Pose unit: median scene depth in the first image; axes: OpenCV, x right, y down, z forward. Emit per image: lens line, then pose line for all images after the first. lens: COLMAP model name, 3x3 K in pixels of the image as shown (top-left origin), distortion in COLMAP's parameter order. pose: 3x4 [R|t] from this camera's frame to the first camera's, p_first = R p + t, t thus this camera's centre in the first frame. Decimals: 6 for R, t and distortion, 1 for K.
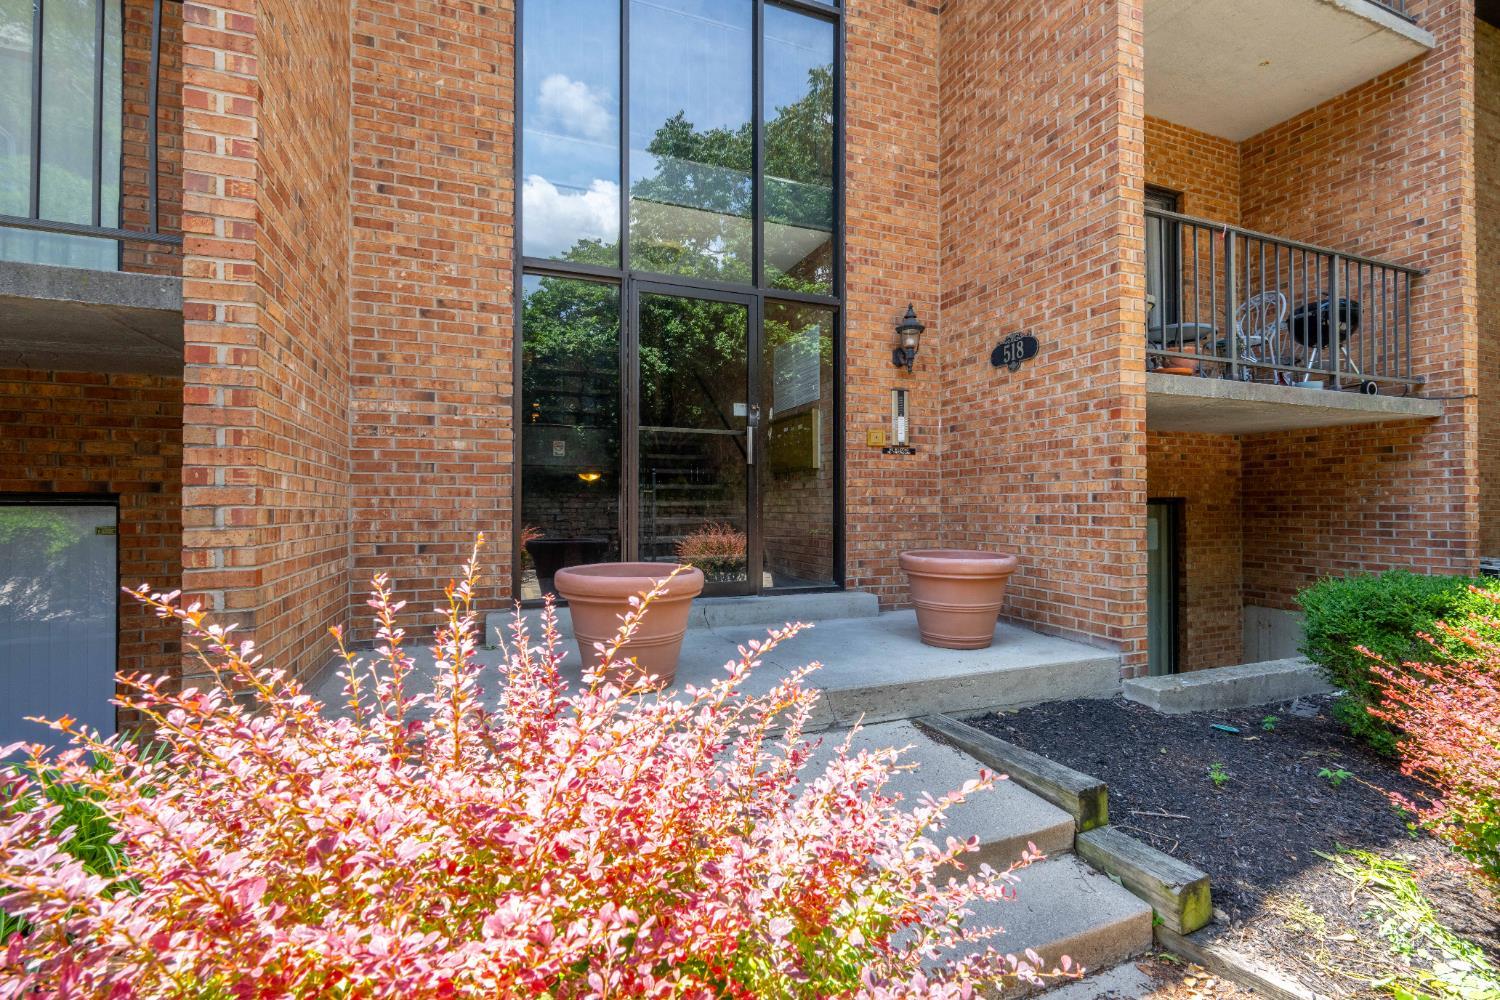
lens RADIAL K [[663.1, 0, 749.1], [0, 663.1, 497.2], [0, 0, 1]] dist [0.000013, 0.000659]
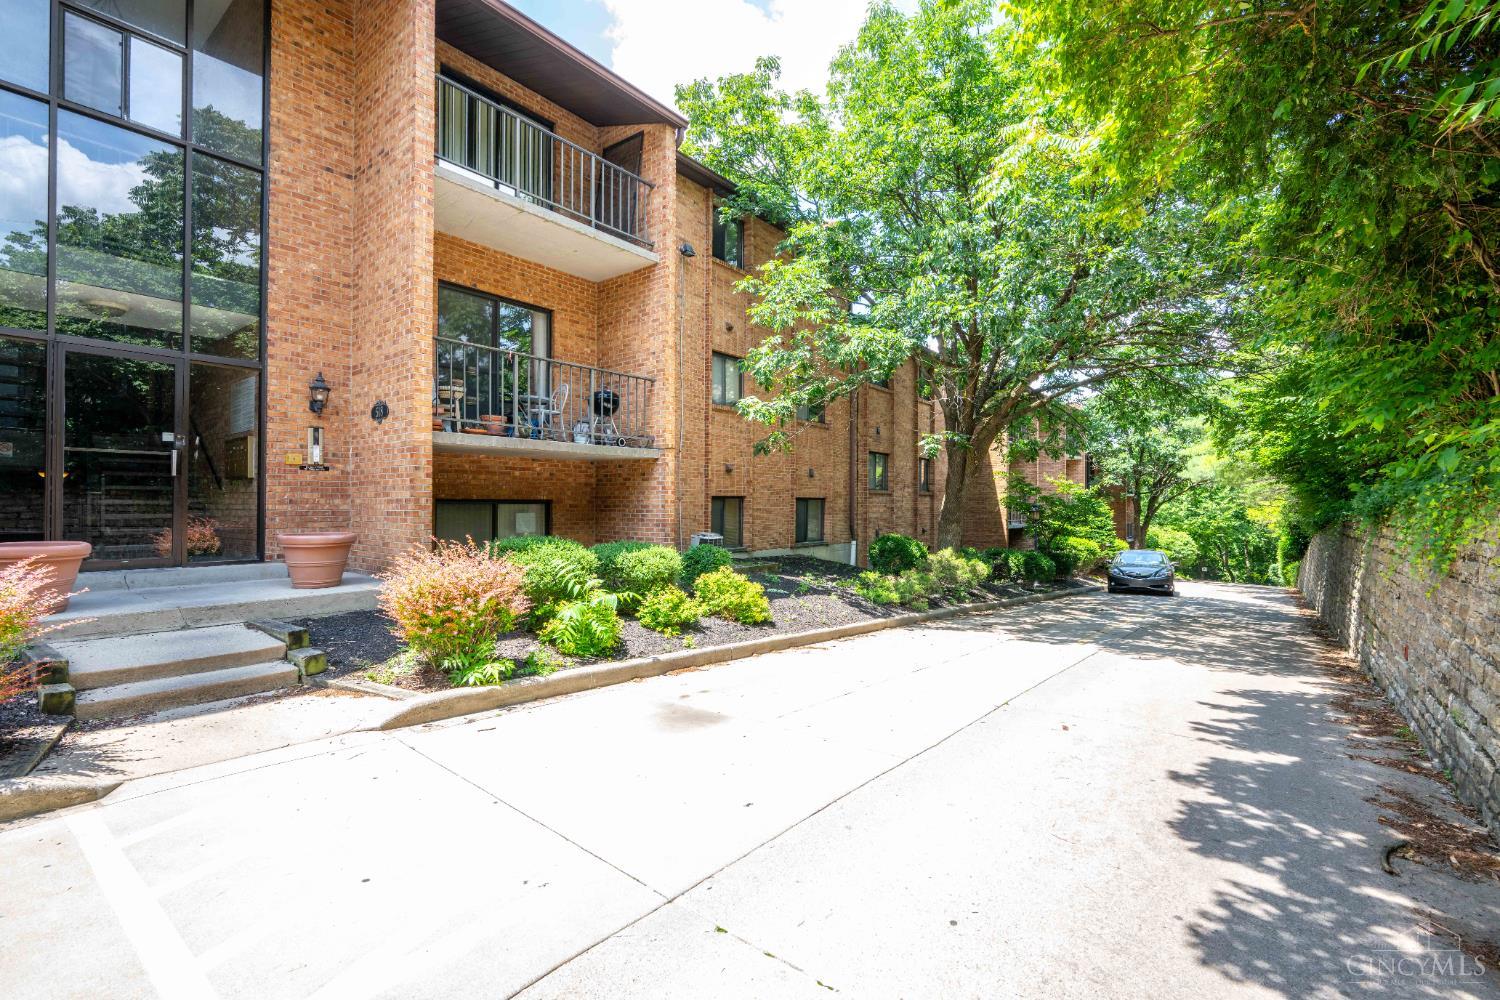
lens RADIAL K [[663.1, 0, 749.1], [0, 663.1, 497.2], [0, 0, 1]] dist [0.000013, 0.000659]
pose [[0.866683, 0.007199, 0.498807, 0.342134], [-0.009864, 0.999948, 0.002707, -0.018489], [-0.498761, -0.007266, 0.866709, -0.819286]]
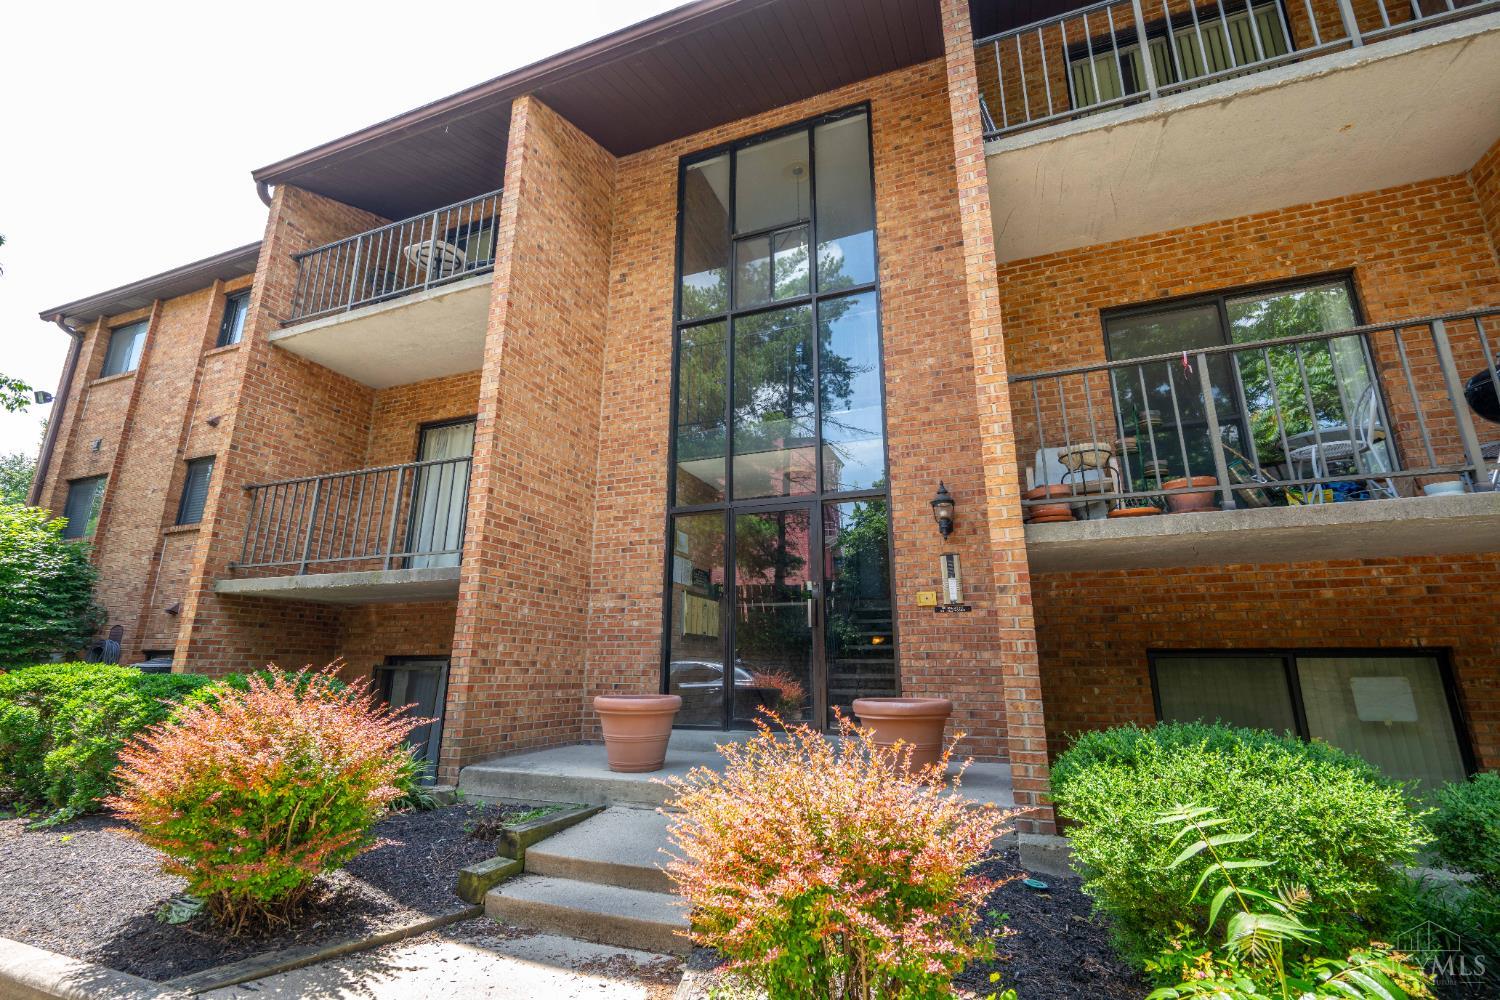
lens RADIAL K [[663.1, 0, 749.1], [0, 663.1, 497.2], [0, 0, 1]] dist [0.000013, 0.000659]
pose [[0.734842, -0.170046, -0.656575, 0.763883], [0.004663, 0.969304, -0.245820, 0.021121], [0.678222, 0.177577, 0.713079, -0.060462]]
